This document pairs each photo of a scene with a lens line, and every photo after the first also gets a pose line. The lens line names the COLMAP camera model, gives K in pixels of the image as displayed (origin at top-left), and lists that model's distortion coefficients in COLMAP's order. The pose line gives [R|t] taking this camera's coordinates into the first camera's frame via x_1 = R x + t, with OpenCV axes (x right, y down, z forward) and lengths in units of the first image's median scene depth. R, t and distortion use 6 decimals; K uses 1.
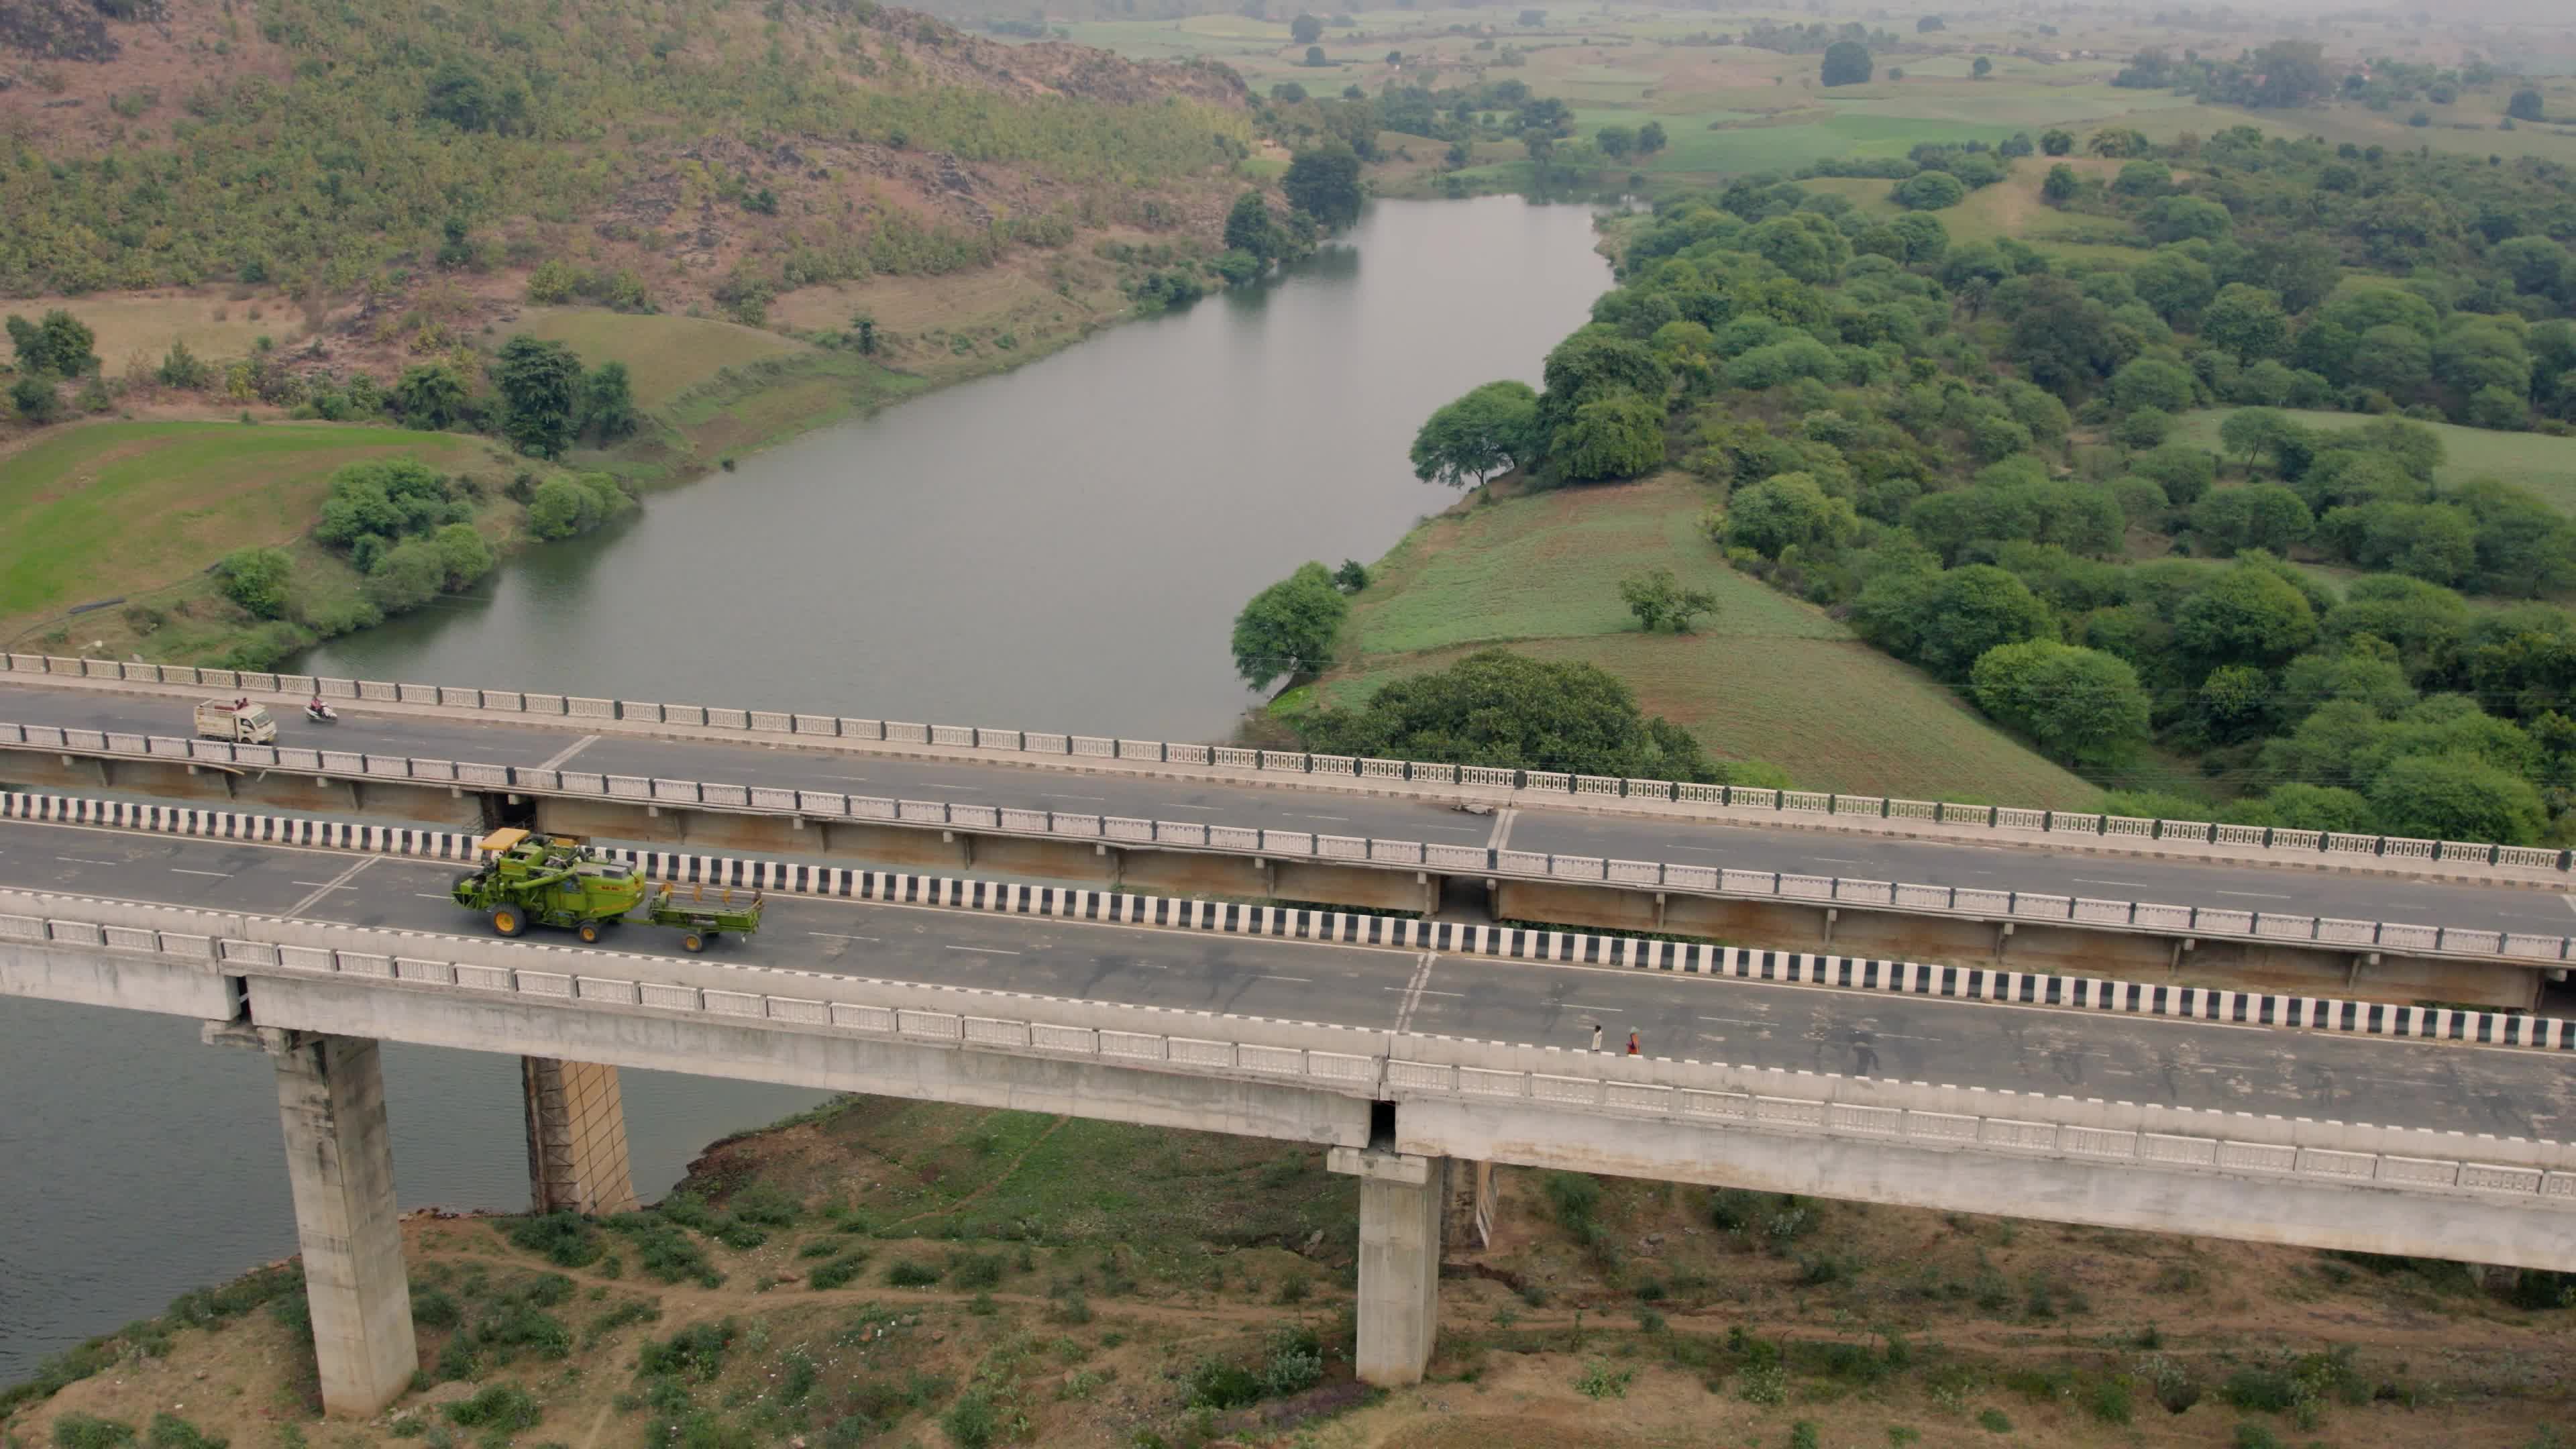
lens RADIAL K [[2343.9, 0, 1290.6], [0, 2343.9, 728.8], [0, 0, 1]] dist [-0.049378, -0.008265]
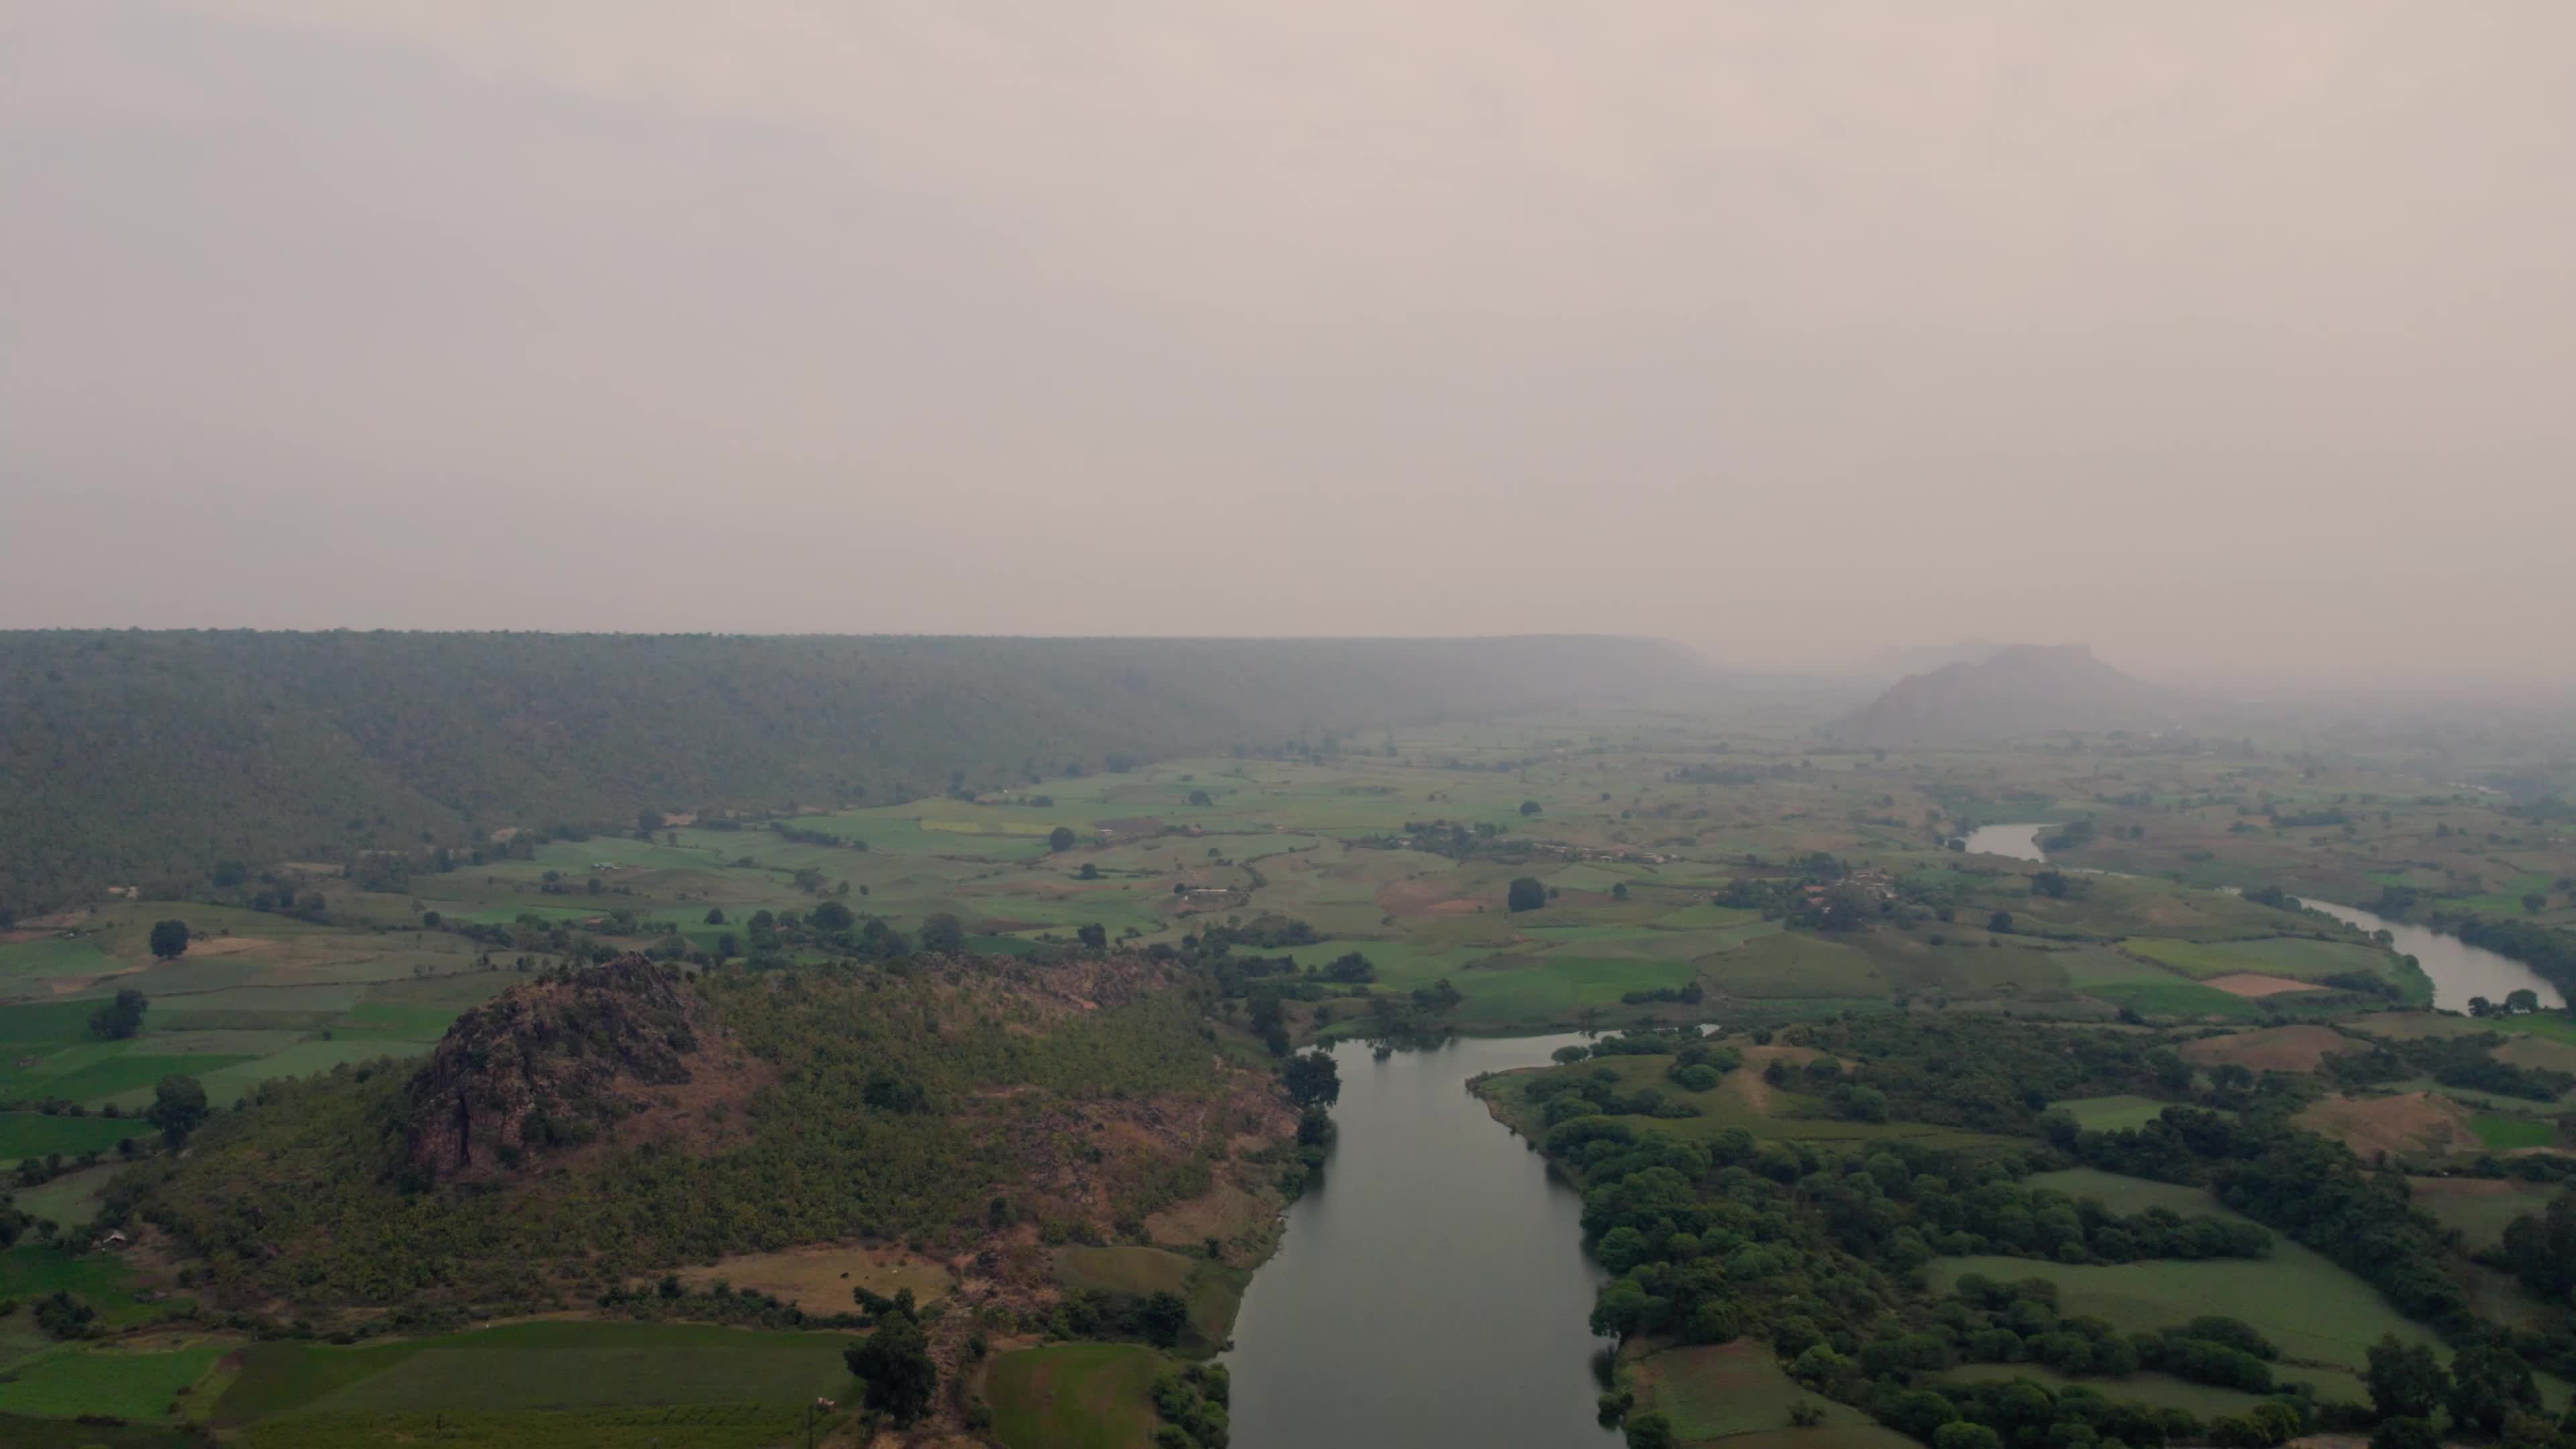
lens RADIAL K [[2343.9, 0, 1290.6], [0, 2343.9, 728.8], [0, 0, 1]] dist [-0.049378, -0.008265]
pose [[0.978513, -0.010223, 0.205933, -0.496331], [0.065563, 0.962358, -0.263757, -0.077704], [-0.195485, 0.271591, 0.942350, -0.805070]]
